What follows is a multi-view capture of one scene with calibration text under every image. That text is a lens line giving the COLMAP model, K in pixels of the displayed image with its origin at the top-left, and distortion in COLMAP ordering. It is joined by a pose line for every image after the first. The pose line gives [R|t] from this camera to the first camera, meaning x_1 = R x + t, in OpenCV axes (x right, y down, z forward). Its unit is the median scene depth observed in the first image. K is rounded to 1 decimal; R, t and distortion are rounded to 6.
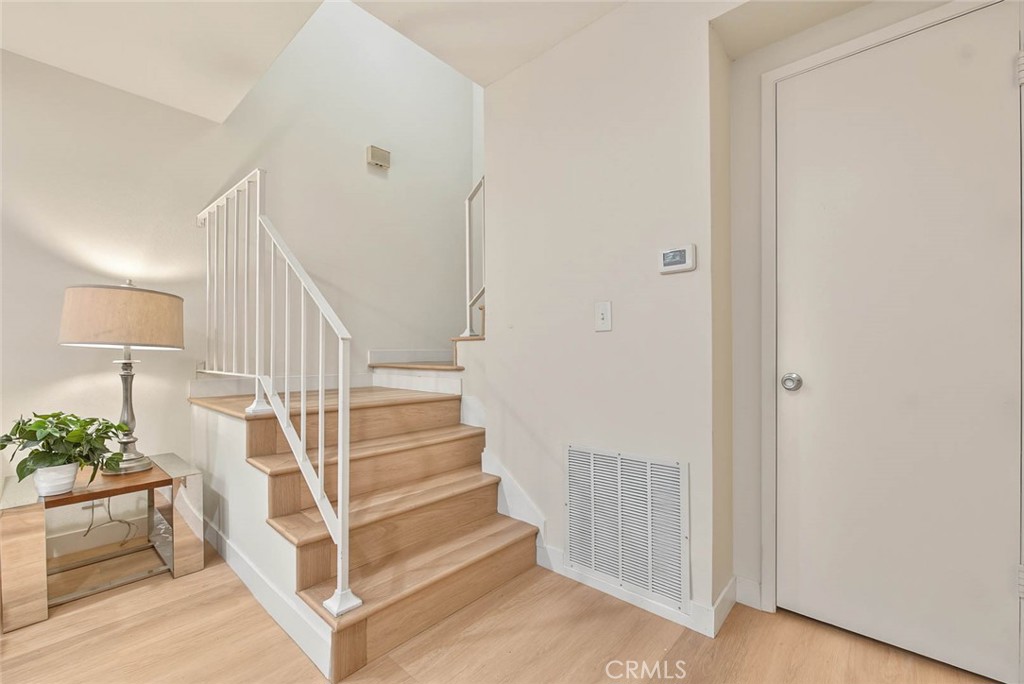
lens RADIAL K [[420.0, 0, 508.5], [0, 420.0, 352.2], [0, 0, 1]] dist [-0.001571, -0.000273]
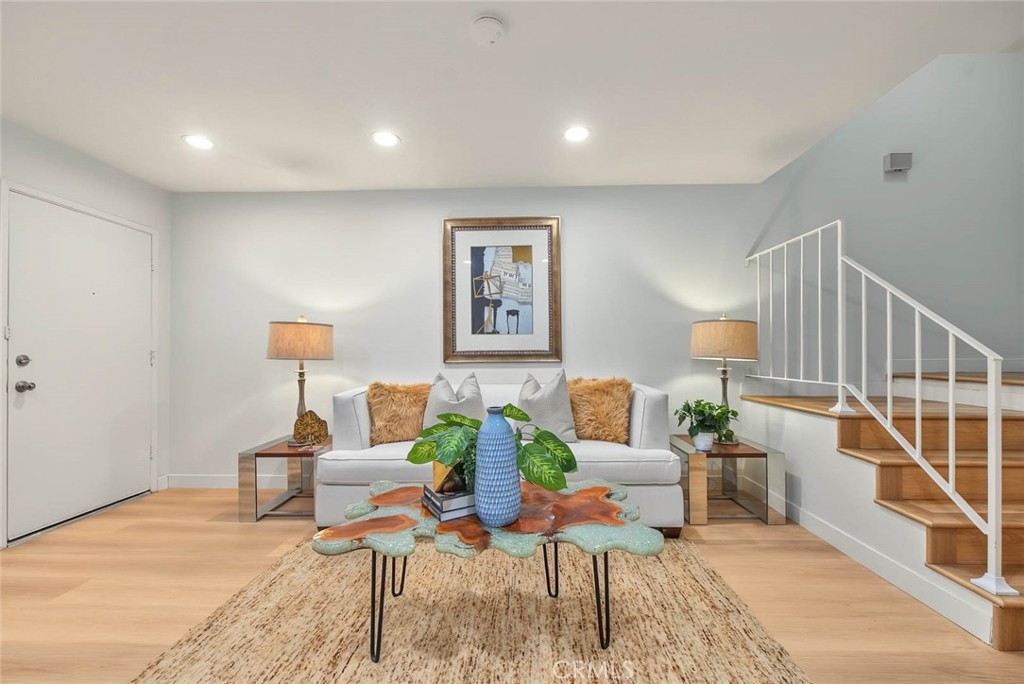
lens RADIAL K [[419.7, 0, 516.2], [0, 419.7, 349.7], [0, 0, 1]] dist [-0.000918, -0.000478]
pose [[0.655778, -0.005878, -0.754931, -0.294222], [0.001403, 0.999977, -0.006568, -0.041613], [0.754953, 0.003248, 0.655771, -0.583225]]
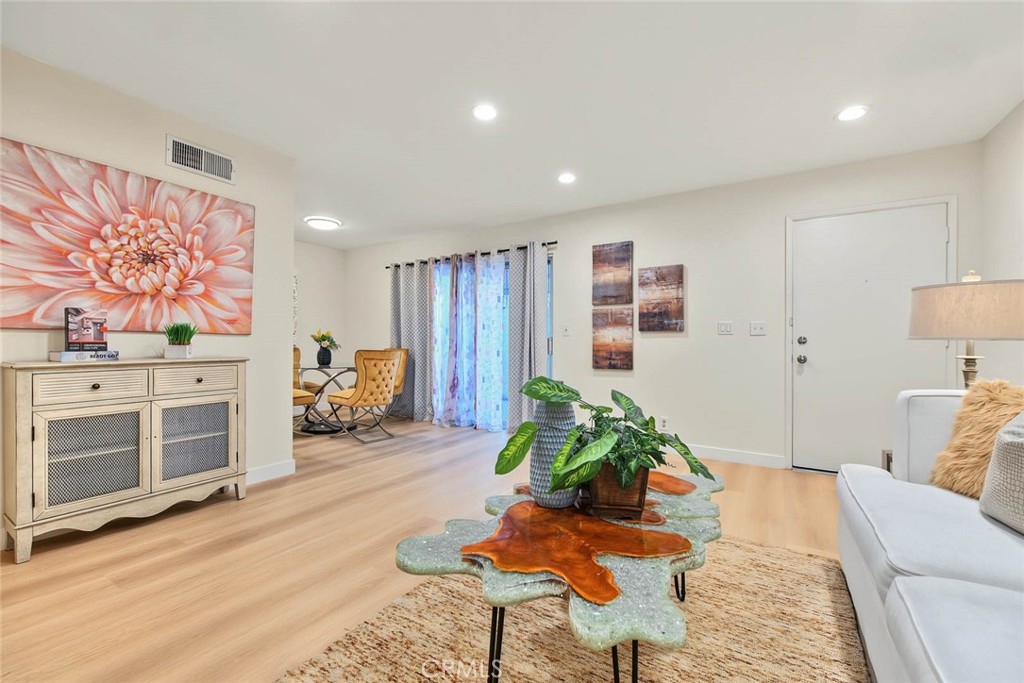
lens RADIAL K [[416.2, 0, 511.4], [0, 416.2, 343.3], [0, 0, 1]] dist [-0.000487, -0.000149]
pose [[-0.983719, -0.001813, -0.179704, -0.735727], [-0.001608, 0.999998, -0.001284, -0.001590], [0.179705, -0.000974, -0.983720, 0.692693]]
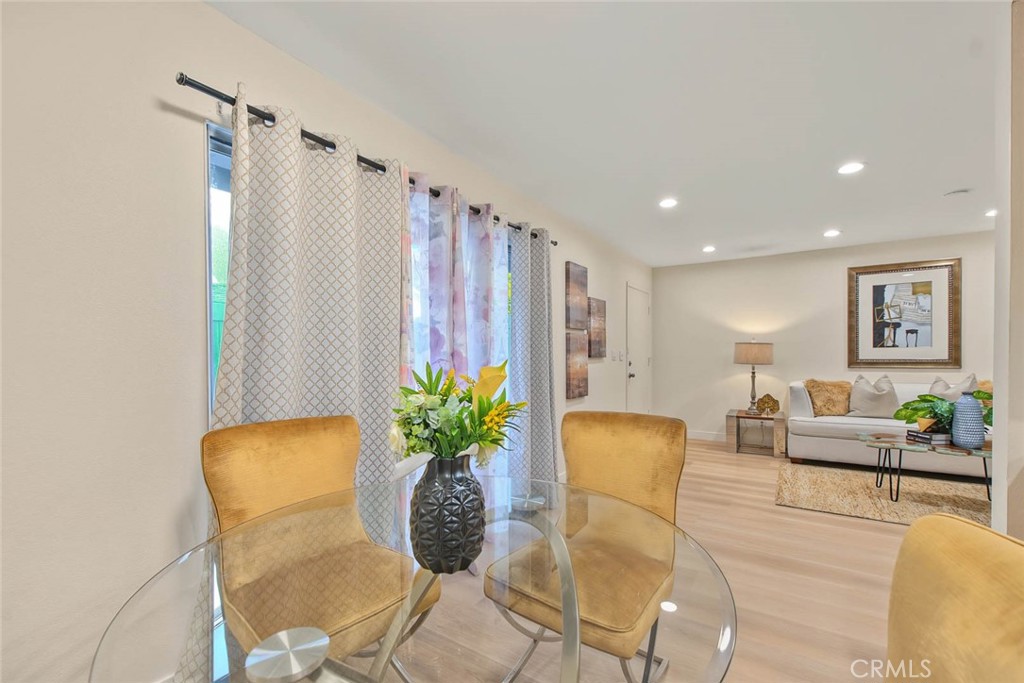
lens RADIAL K [[429.3, 0, 512.1], [0, 429.3, 357.6], [0, 0, 1]] dist [0.000226, -0.000034]
pose [[0.158001, 0.014470, -0.987333, 0.482615], [0.003466, 0.999878, 0.015208, -0.107778], [0.987433, -0.005825, 0.157932, -2.179114]]
